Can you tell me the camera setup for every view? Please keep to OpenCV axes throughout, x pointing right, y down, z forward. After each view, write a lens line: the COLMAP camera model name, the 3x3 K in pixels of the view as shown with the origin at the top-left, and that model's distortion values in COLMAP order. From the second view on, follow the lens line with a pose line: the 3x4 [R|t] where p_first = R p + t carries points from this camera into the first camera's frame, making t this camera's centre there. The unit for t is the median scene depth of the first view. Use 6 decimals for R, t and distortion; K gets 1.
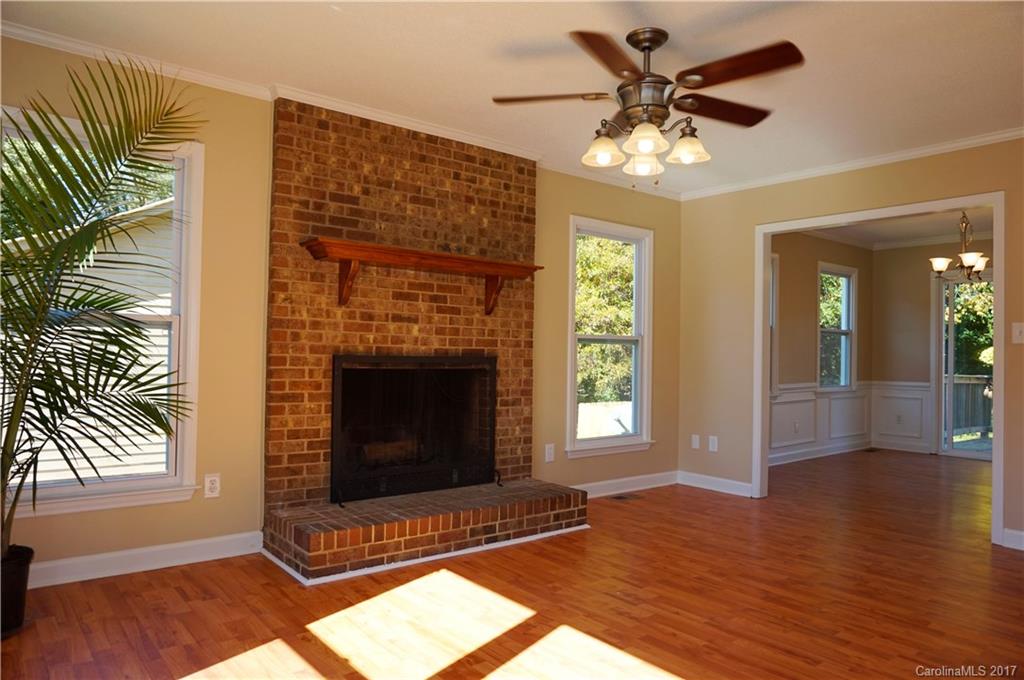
lens RADIAL K [[697.7, 0, 515.6], [0, 697.7, 340.2], [0, 0, 1]] dist [-0.010756, 0.005981]
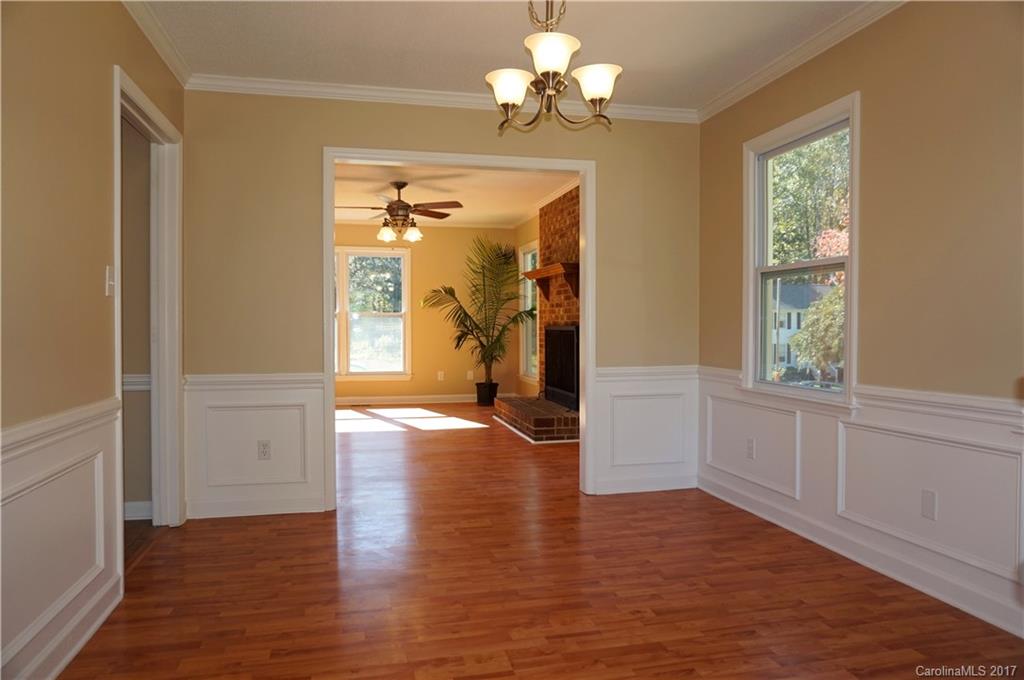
lens RADIAL K [[697.7, 0, 515.6], [0, 697.7, 340.2], [0, 0, 1]] dist [-0.010756, 0.005981]
pose [[-0.435665, 0.001752, -0.900107, 1.560182], [0.009121, 0.999955, -0.002469, 0.064456], [0.900063, -0.009286, -0.435662, 1.757345]]
